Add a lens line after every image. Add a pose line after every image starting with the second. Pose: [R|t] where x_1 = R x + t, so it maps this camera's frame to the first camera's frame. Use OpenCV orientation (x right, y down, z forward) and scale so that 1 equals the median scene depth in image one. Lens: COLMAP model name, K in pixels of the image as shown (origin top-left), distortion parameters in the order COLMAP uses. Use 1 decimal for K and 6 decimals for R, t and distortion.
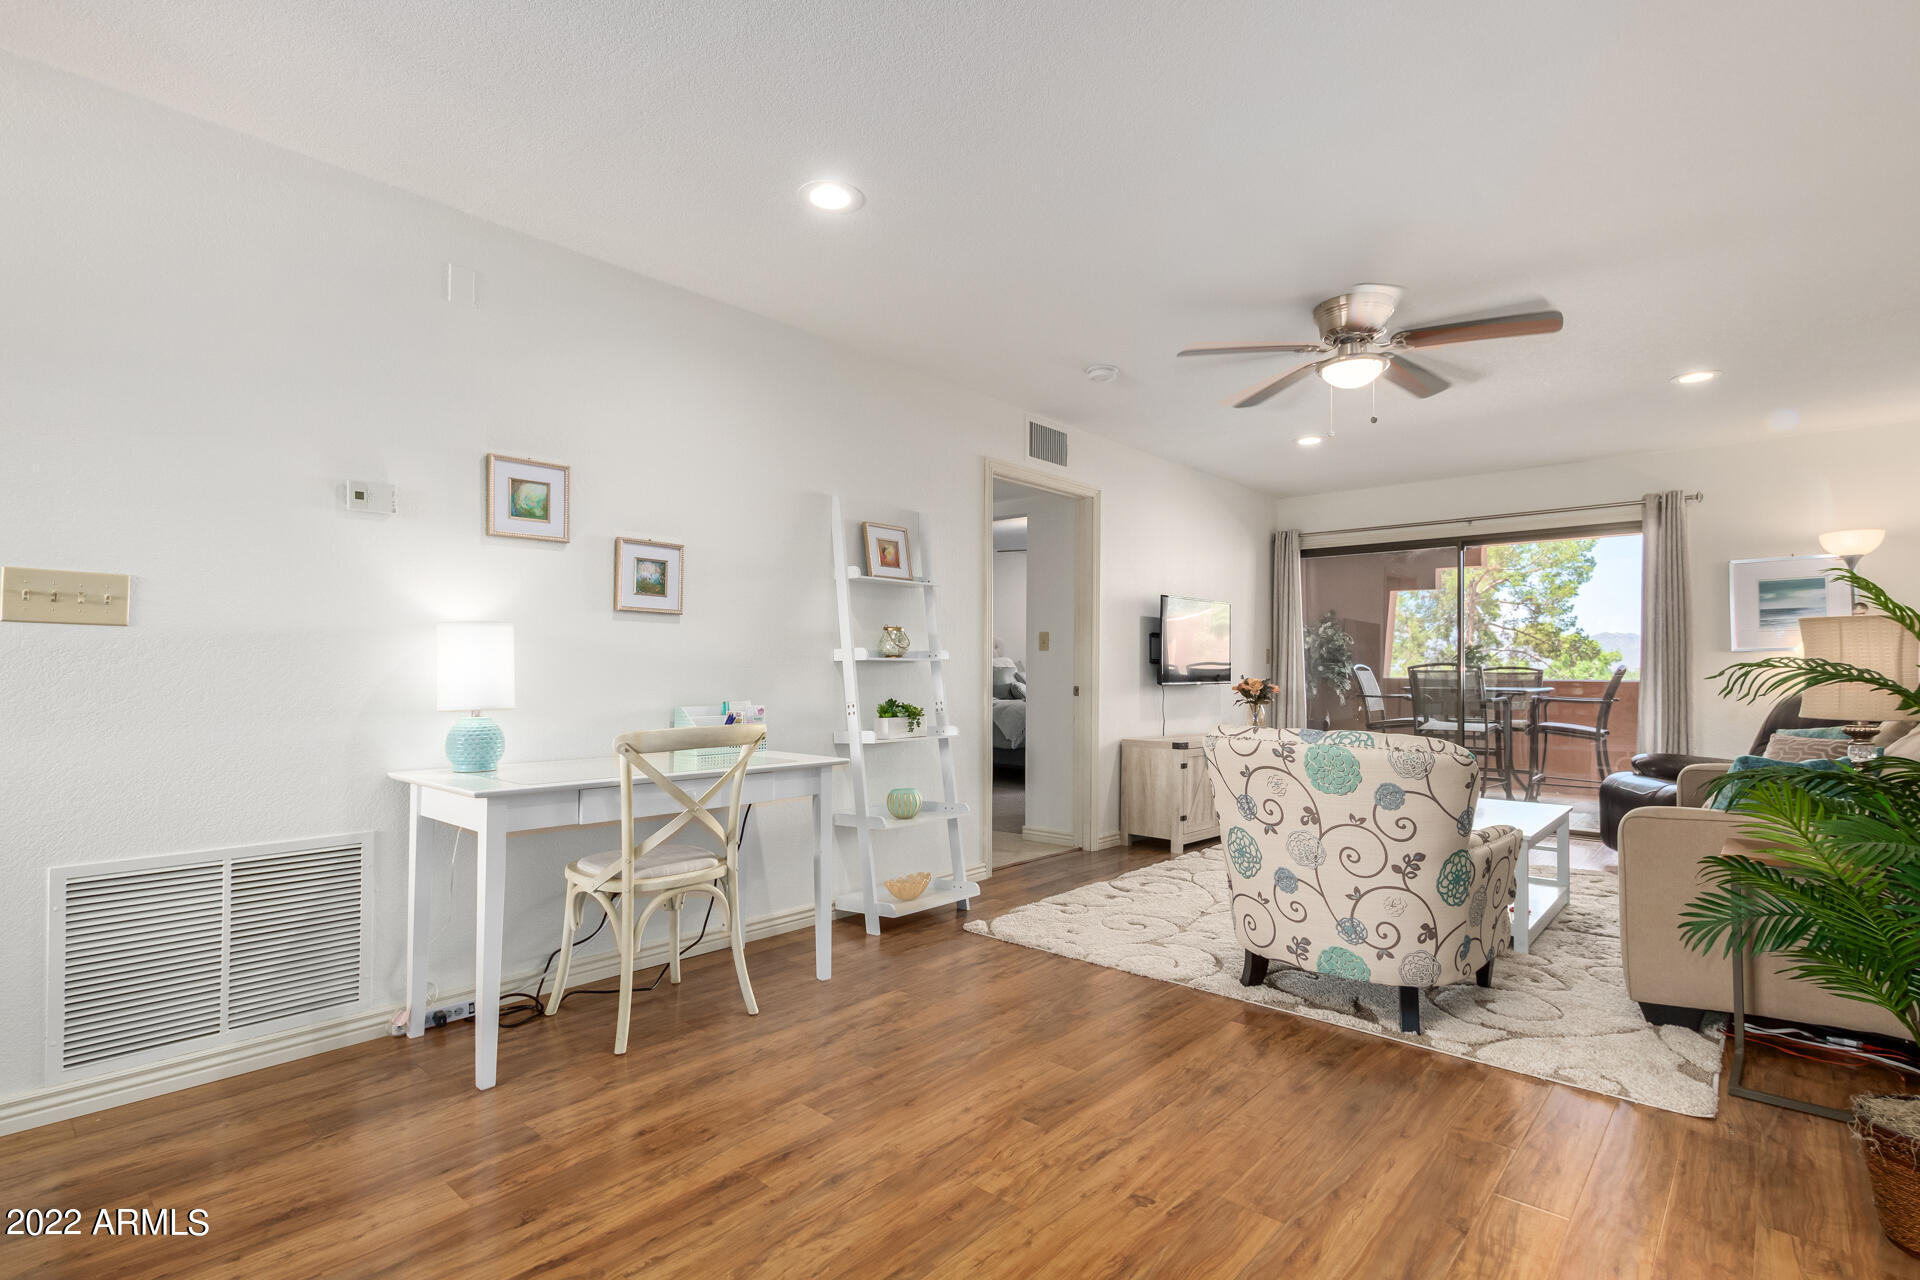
lens RADIAL K [[881.4, 0, 959.2], [0, 881.4, 653.5], [0, 0, 1]] dist [0.013039, -0.008502]
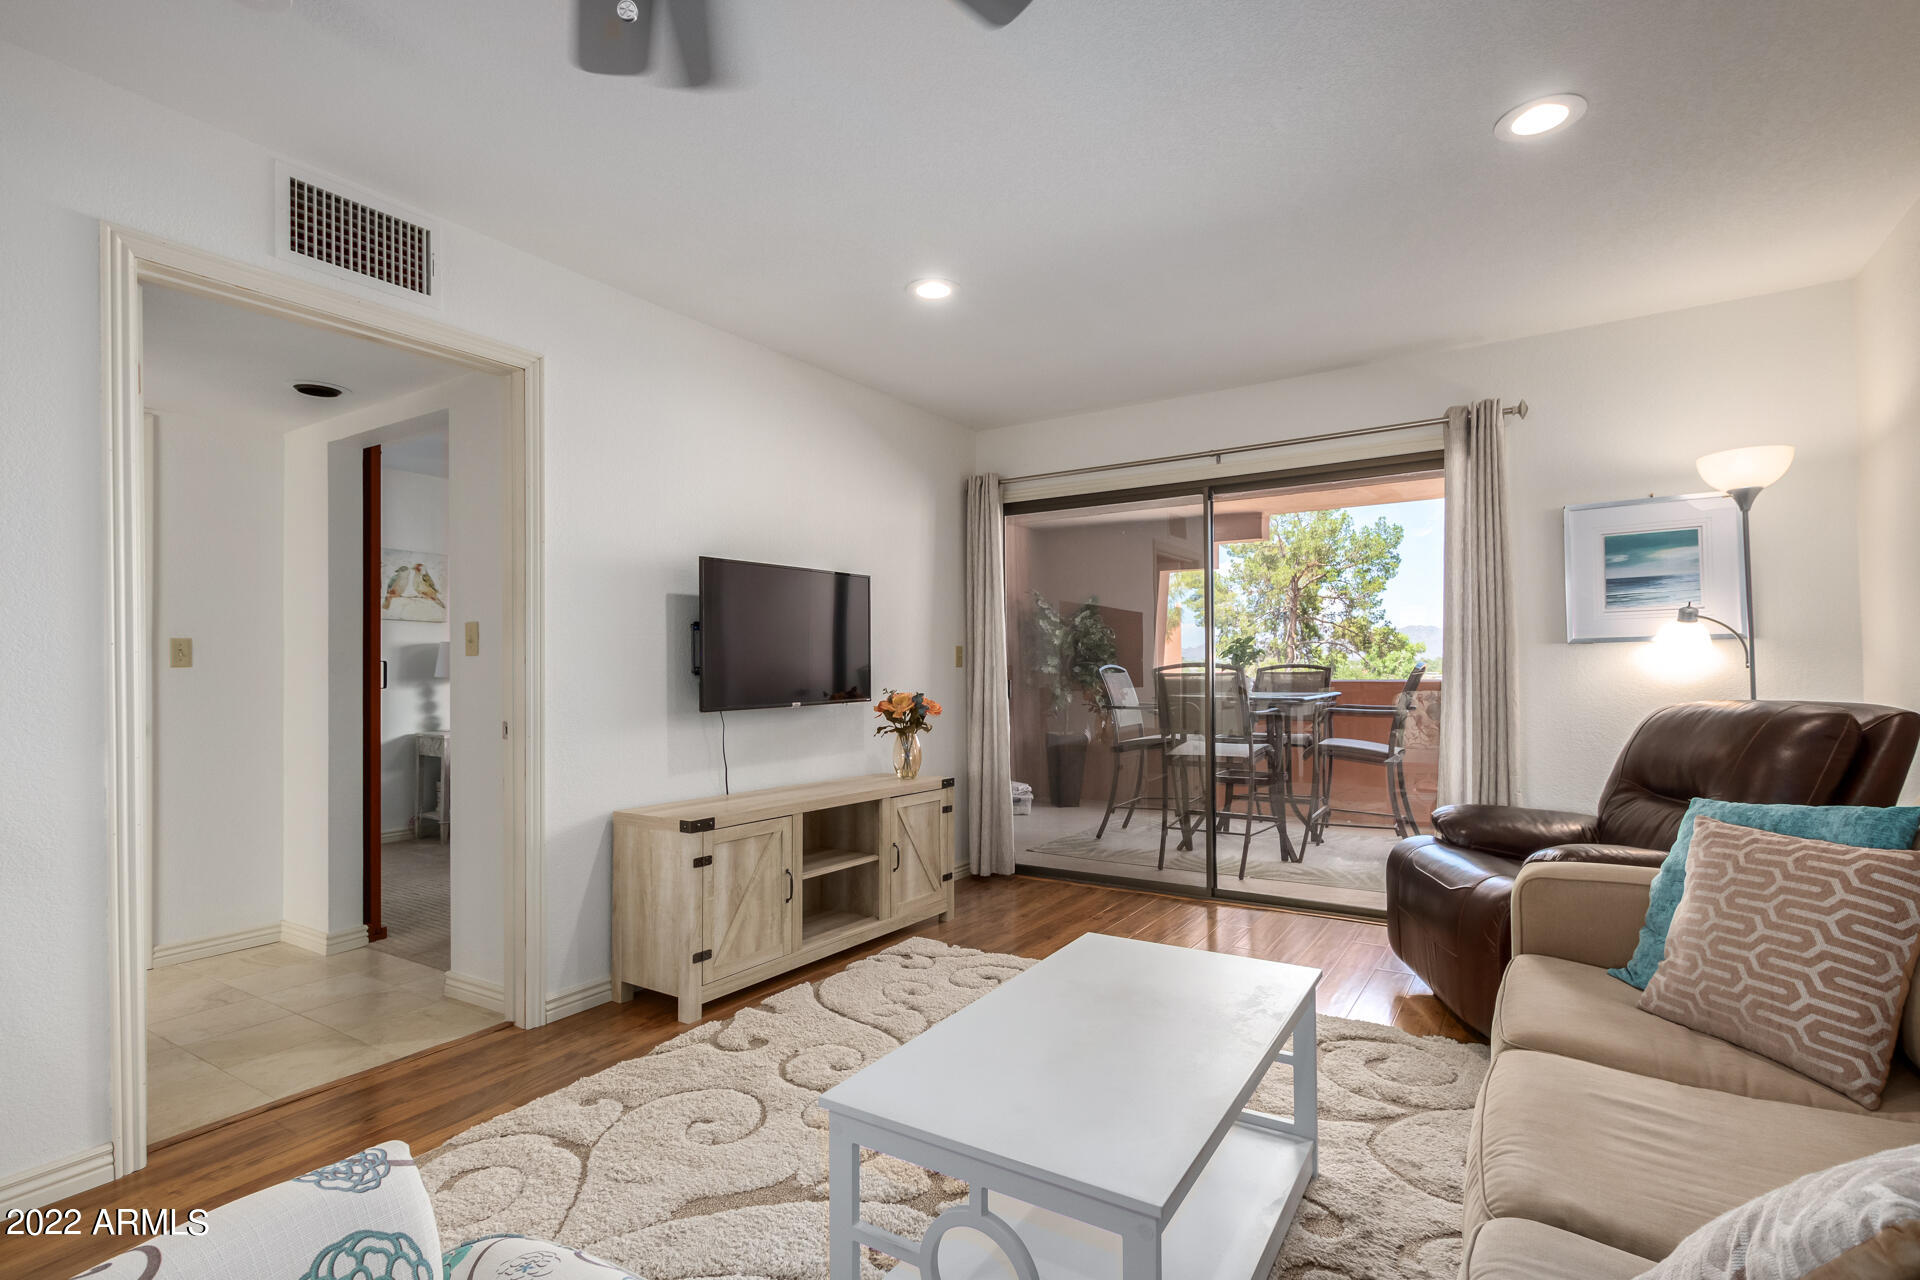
lens RADIAL K [[881.4, 0, 959.2], [0, 881.4, 653.5], [0, 0, 1]] dist [0.013039, -0.008502]
pose [[0.987476, -0.012609, 0.157267, 0.325019], [0.012157, 0.999919, 0.003837, -0.002634], [-0.157303, -0.001877, 0.987549, 0.426600]]
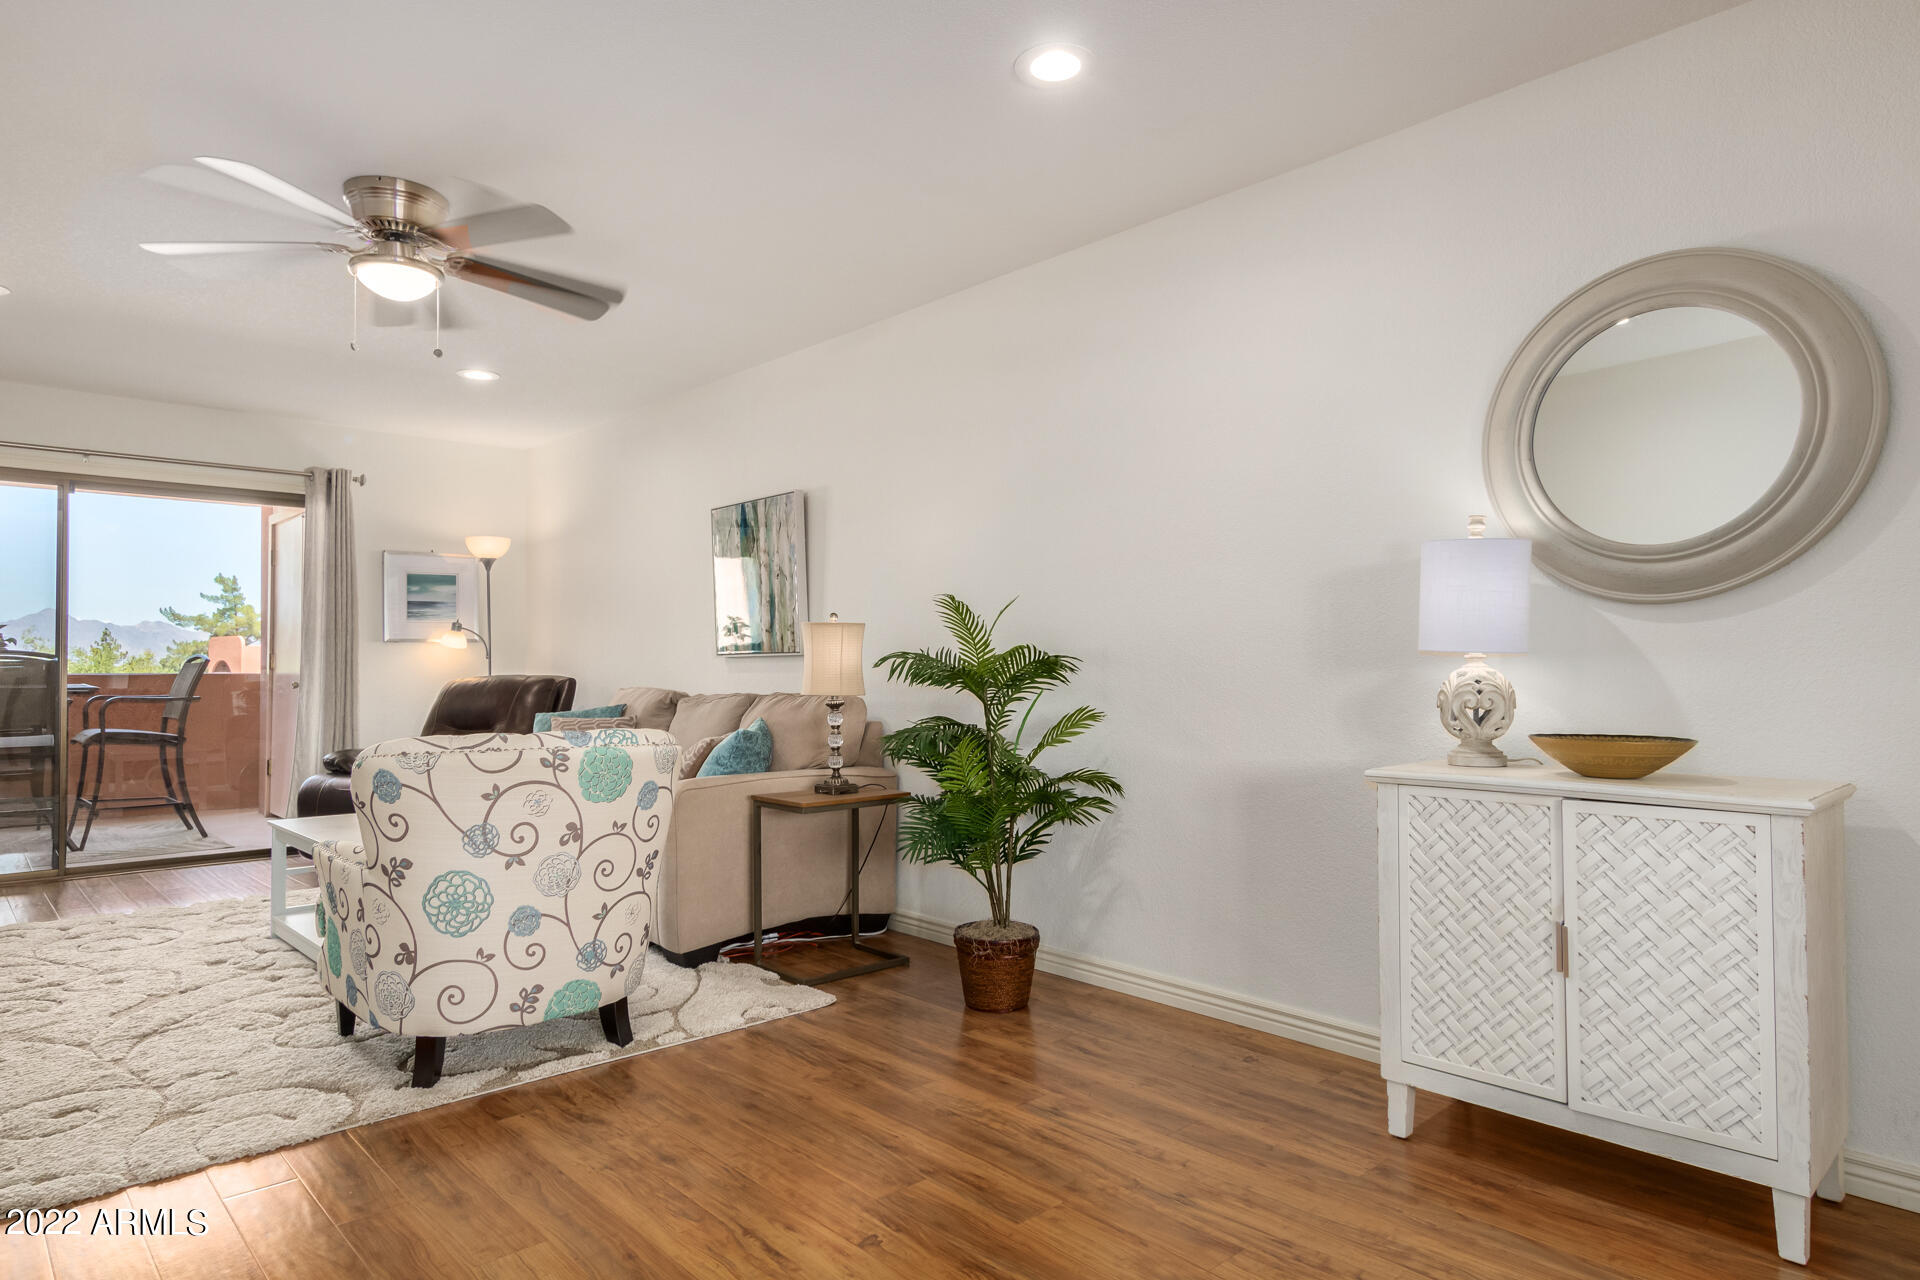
lens RADIAL K [[1080.8, 0, 952.5], [0, 1080.8, 656.7], [0, 0, 1]] dist [-0.006123, -0.001015]
pose [[0.133574, 0.001604, 0.991038, -0.244306], [-0.015686, 0.999877, 0.000496, 0.003915], [-0.990915, -0.015611, 0.133583, 0.213827]]
